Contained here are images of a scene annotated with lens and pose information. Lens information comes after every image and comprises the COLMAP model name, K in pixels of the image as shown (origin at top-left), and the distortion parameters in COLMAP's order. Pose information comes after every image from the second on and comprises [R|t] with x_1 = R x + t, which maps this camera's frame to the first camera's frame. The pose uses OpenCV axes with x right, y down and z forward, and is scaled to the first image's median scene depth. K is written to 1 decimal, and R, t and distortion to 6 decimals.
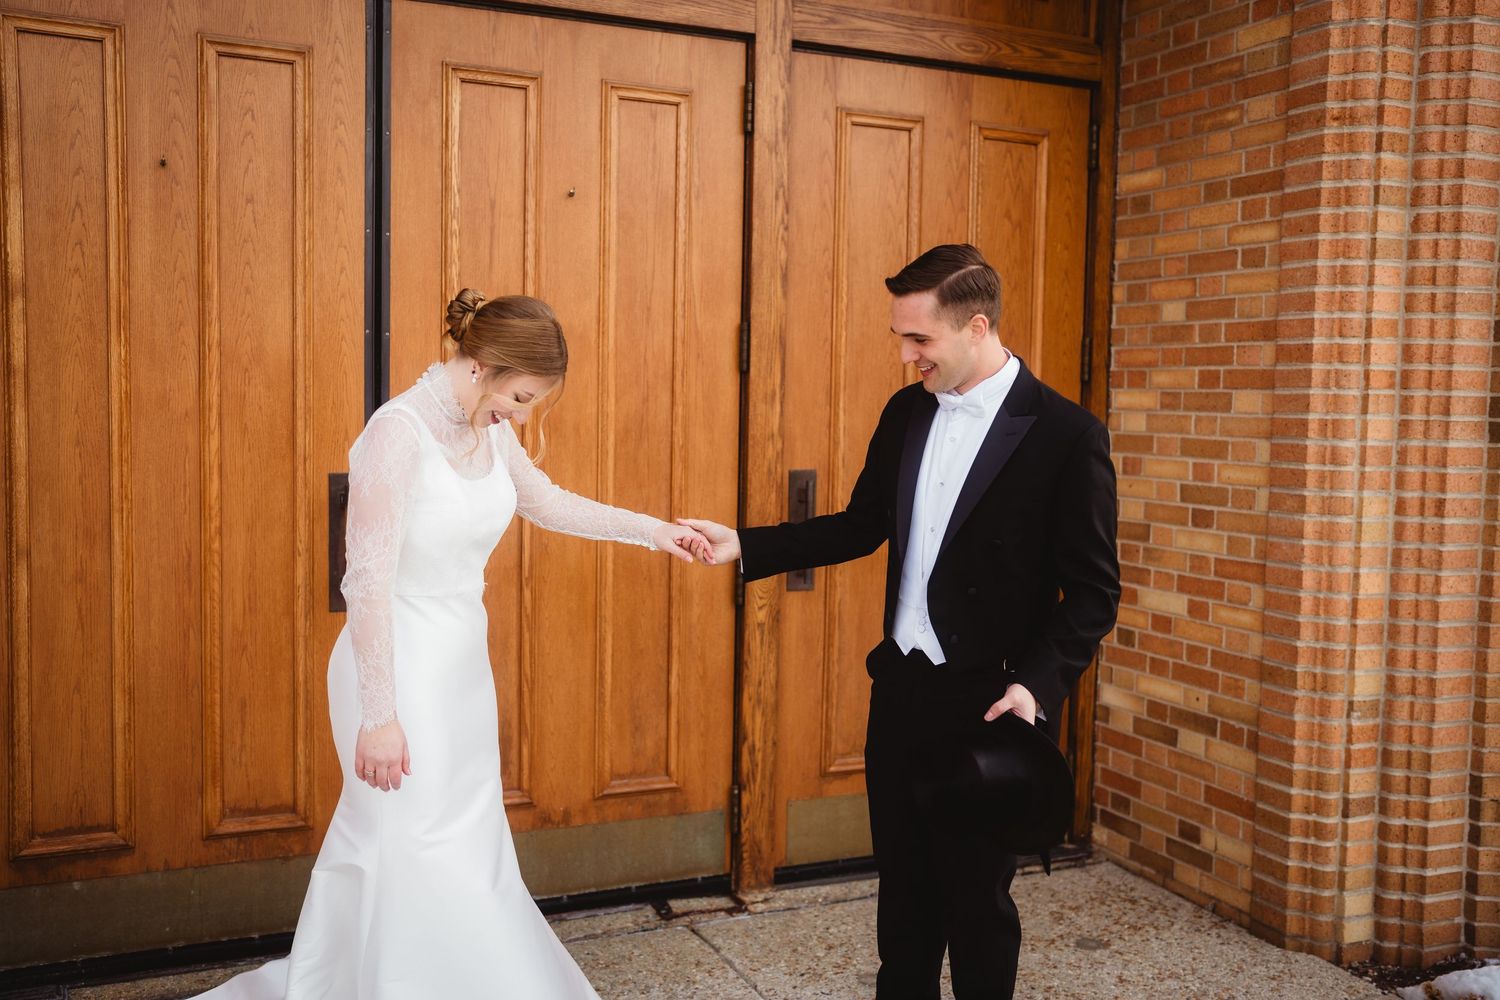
lens RADIAL K [[1414.0, 0, 755.3], [0, 1414.0, 485.4], [0, 0, 1]] dist [-0.034213, 0.129888]
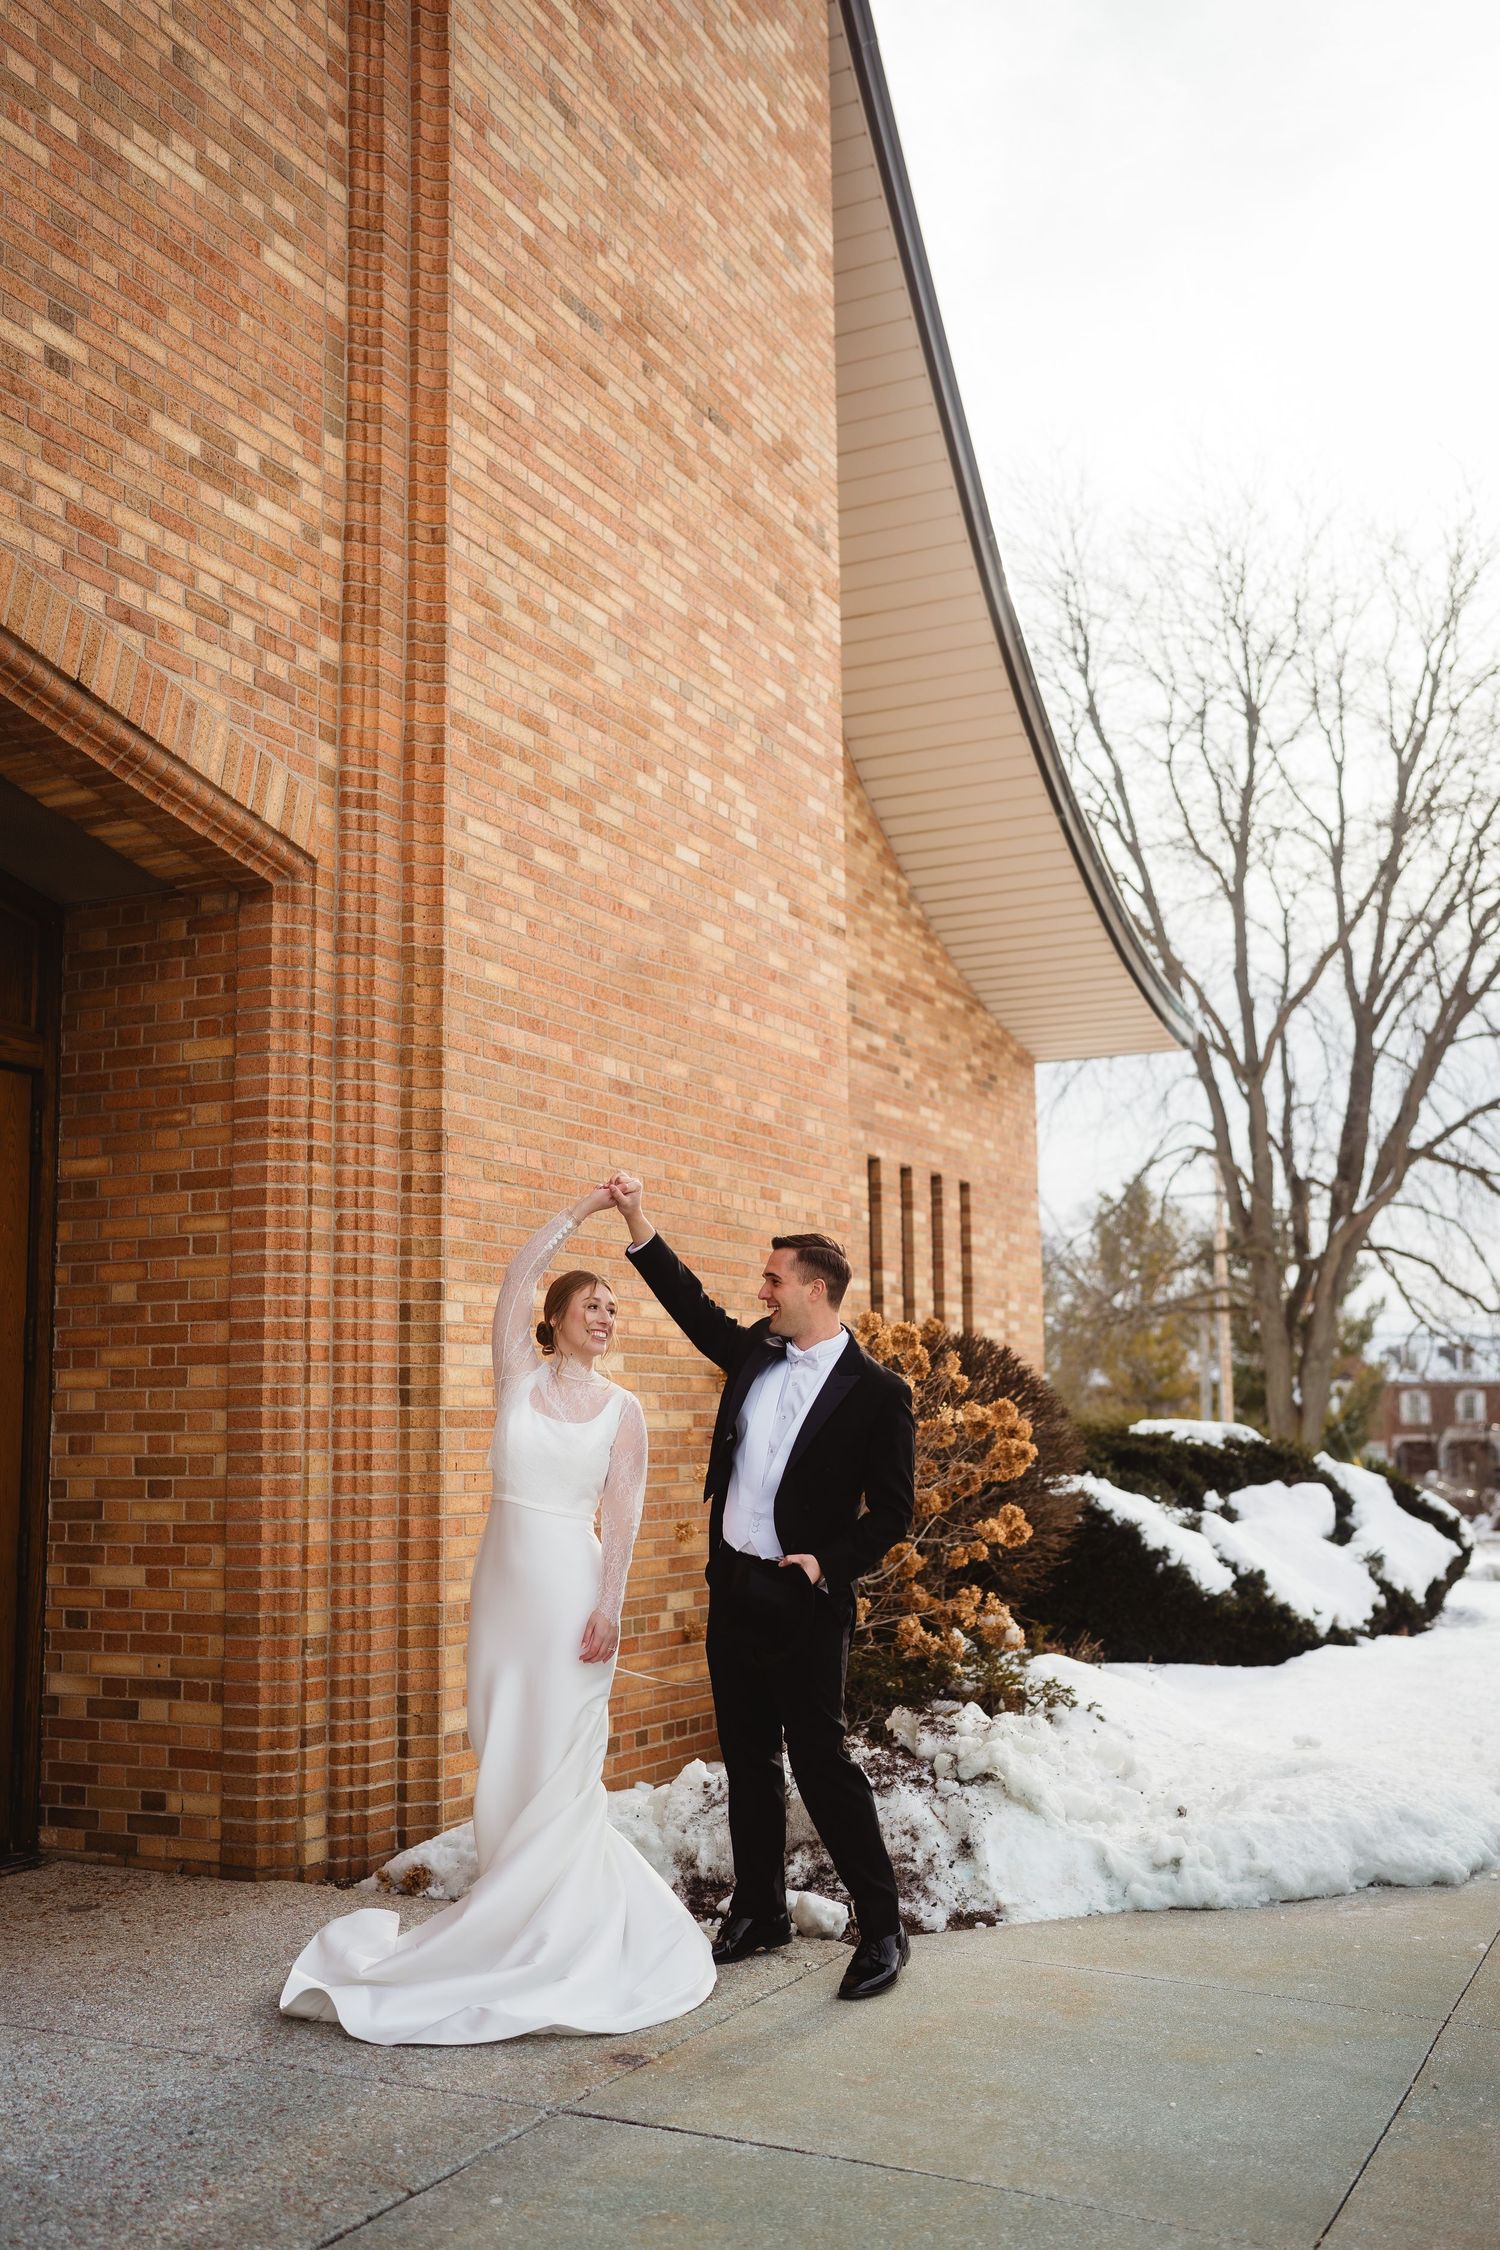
lens RADIAL K [[2121.0, 0, 744.3], [0, 2121.0, 1289.6], [0, 0, 1]] dist [-0.034213, 0.129888]
pose [[0.765760, 0.015039, 0.642950, -0.397039], [0.067309, 0.992362, -0.103378, 0.074392], [-0.639594, 0.122439, 0.758899, -0.535185]]
